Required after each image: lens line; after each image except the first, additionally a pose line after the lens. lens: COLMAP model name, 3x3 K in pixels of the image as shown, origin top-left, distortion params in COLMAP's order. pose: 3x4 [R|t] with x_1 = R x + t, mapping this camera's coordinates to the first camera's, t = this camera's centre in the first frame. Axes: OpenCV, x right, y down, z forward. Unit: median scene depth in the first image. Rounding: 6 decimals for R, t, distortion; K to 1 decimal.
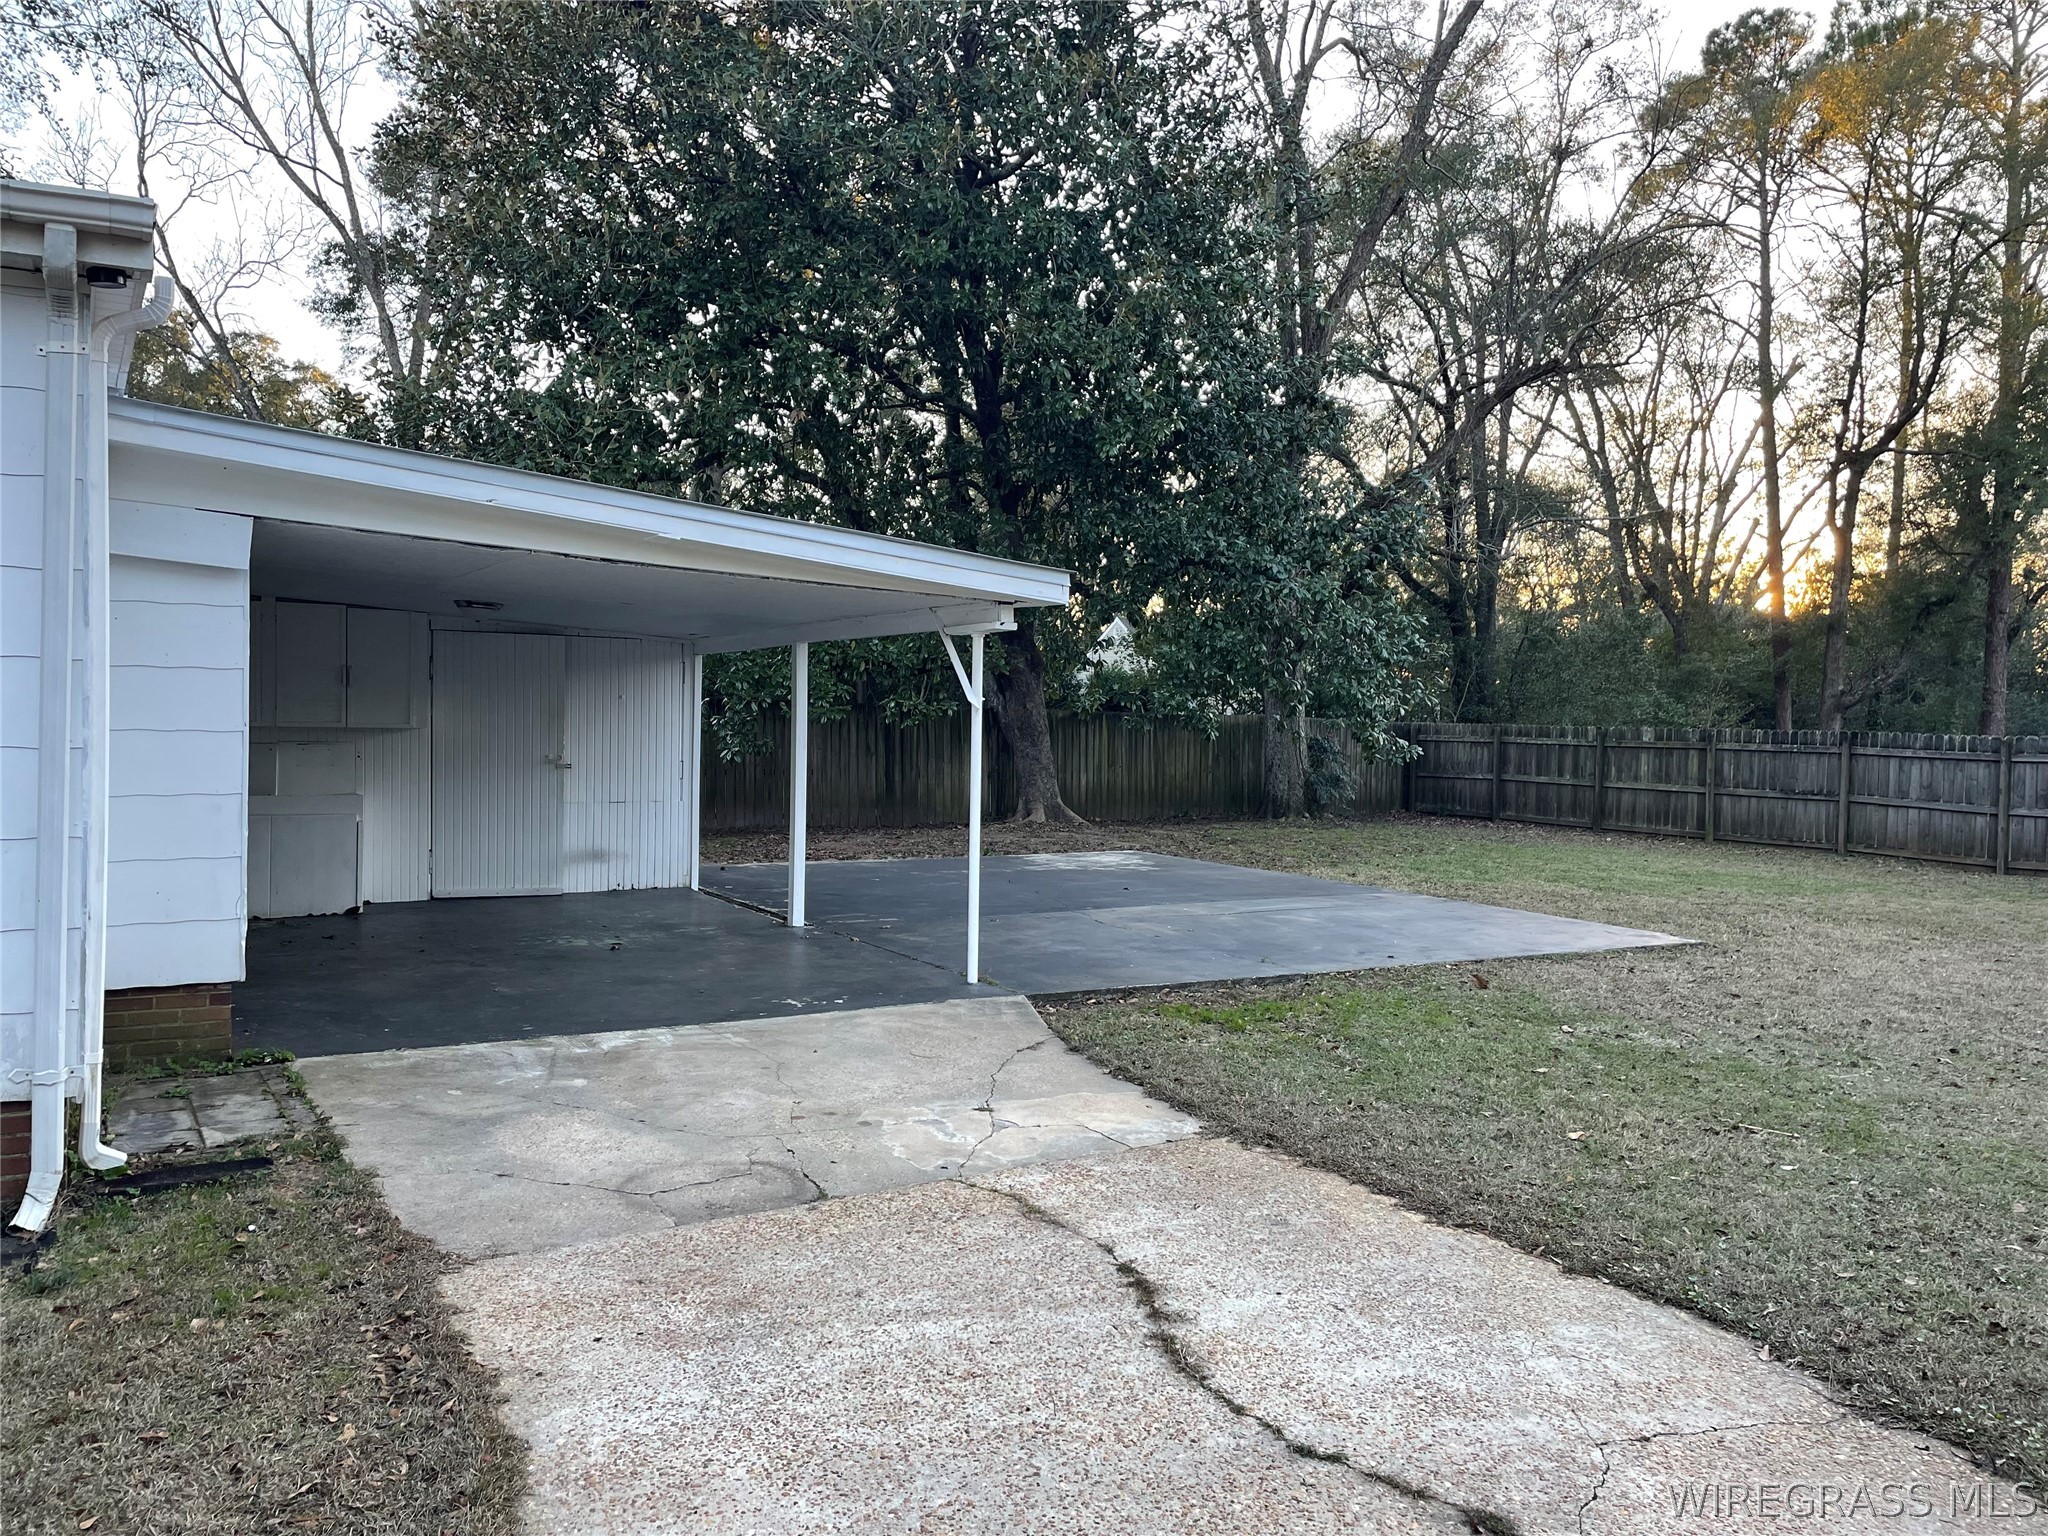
lens RADIAL K [[1537.4, 0, 1013.7], [0, 1537.4, 760.3], [0, 0, 1]] dist [0.104415, -0.133230]
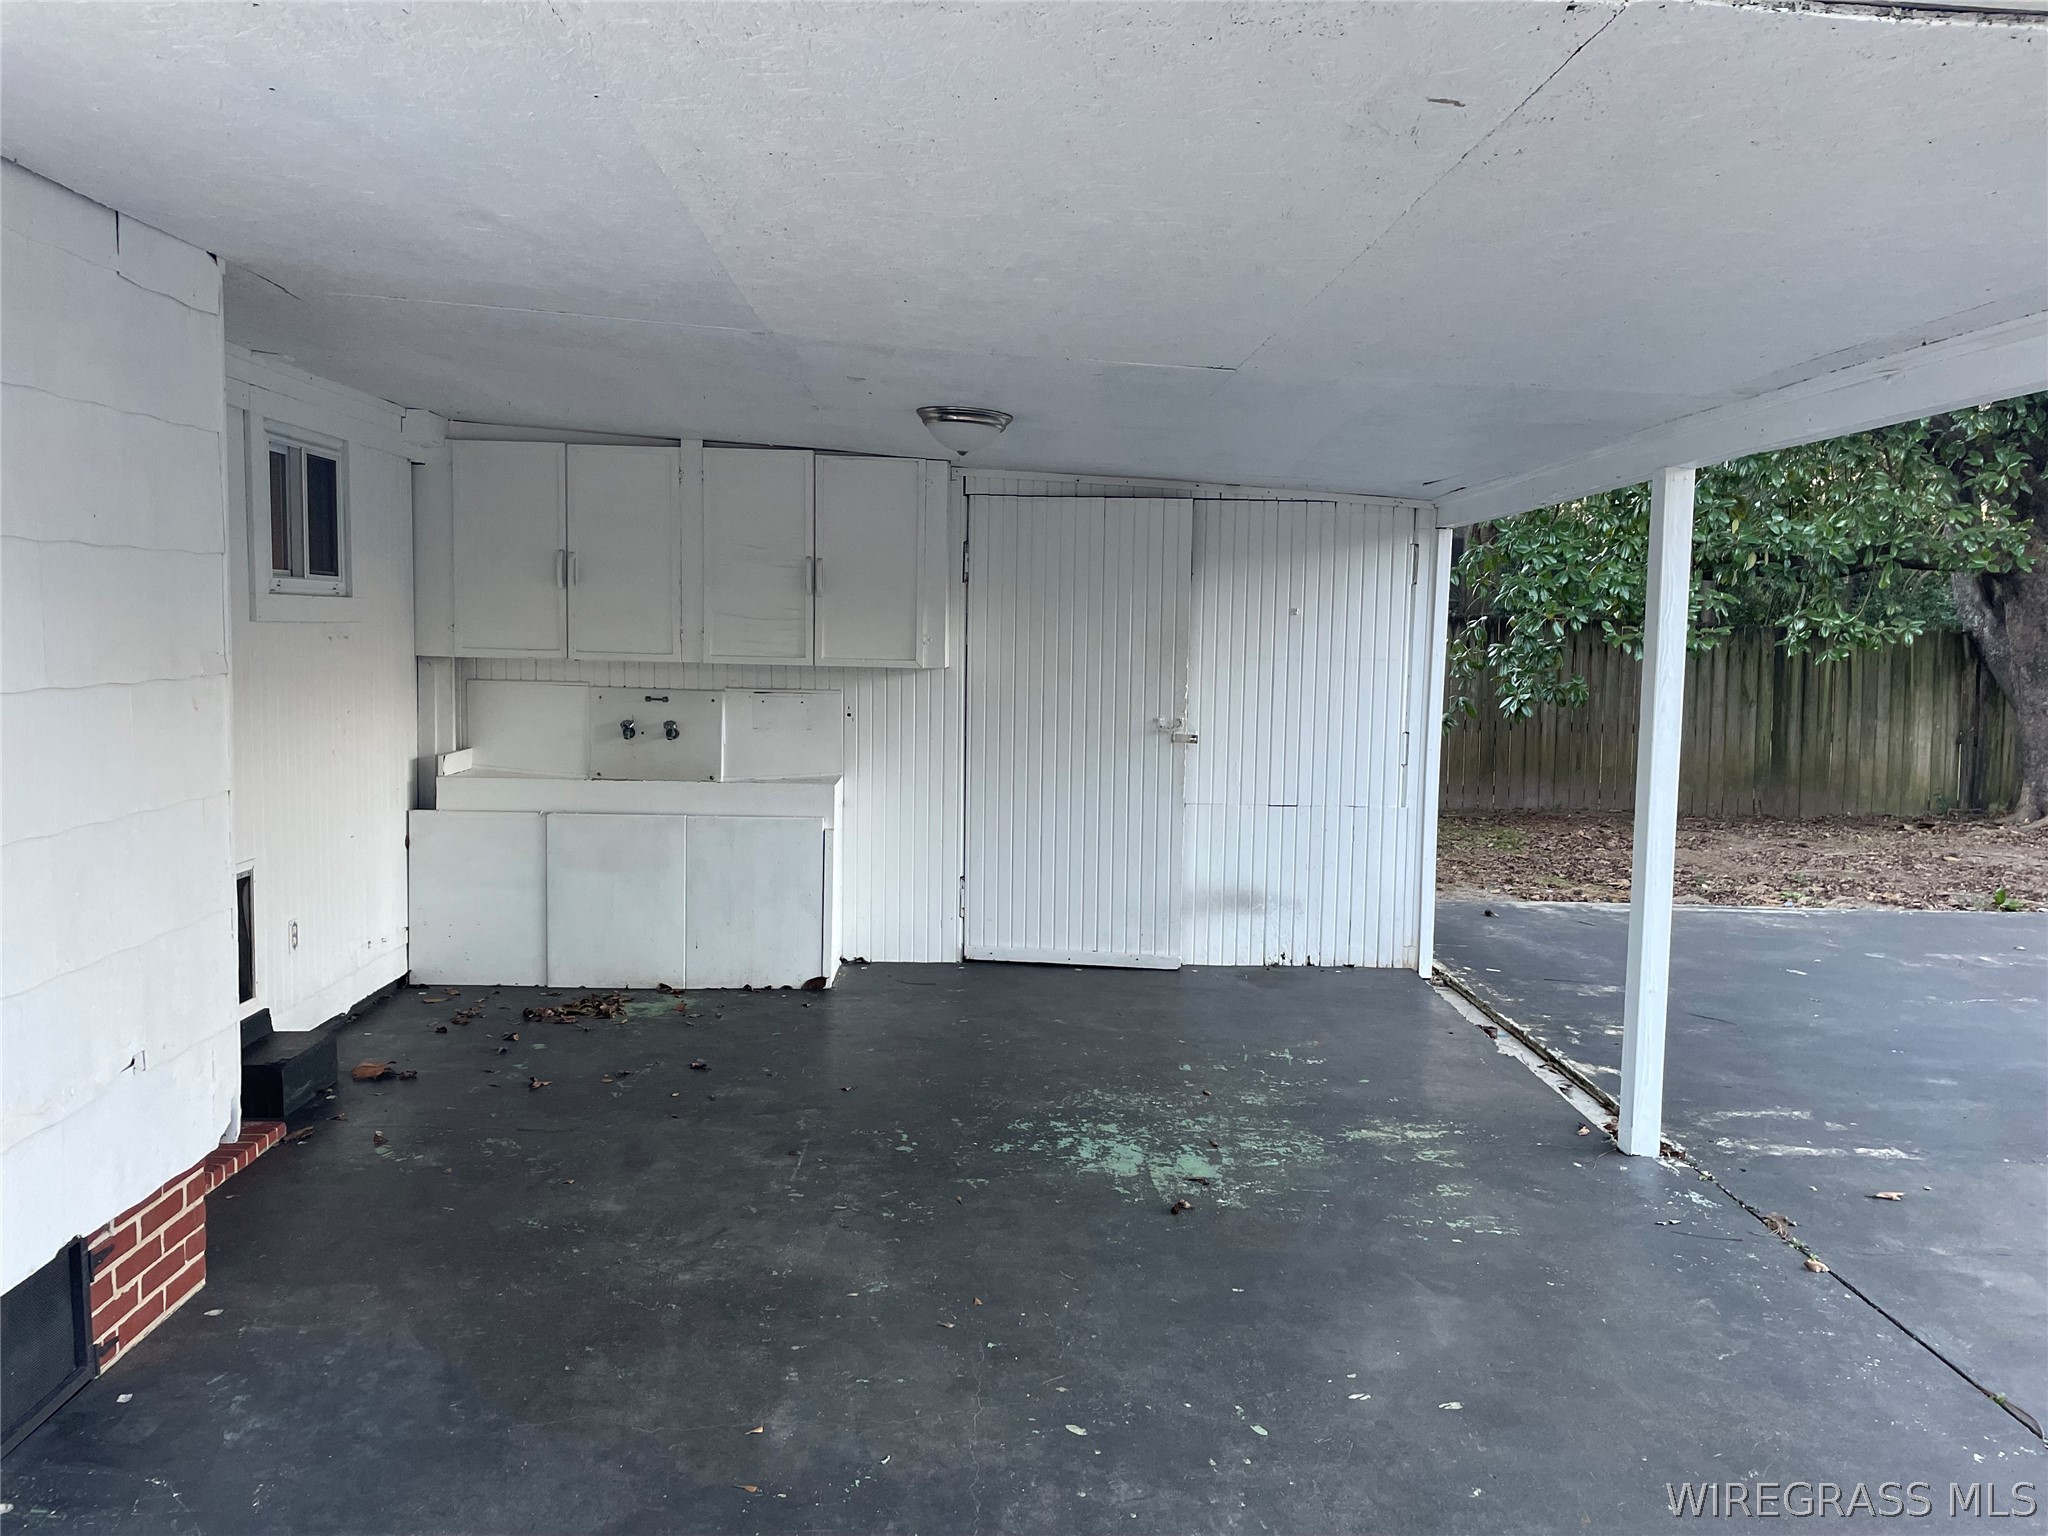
lens RADIAL K [[1537.4, 0, 1013.7], [0, 1537.4, 760.3], [0, 0, 1]] dist [0.104415, -0.133230]
pose [[0.875012, 0.041261, -0.482340, -0.079131], [-0.017876, 0.998436, 0.052980, -0.016083], [0.483771, -0.037736, 0.874381, 0.487463]]
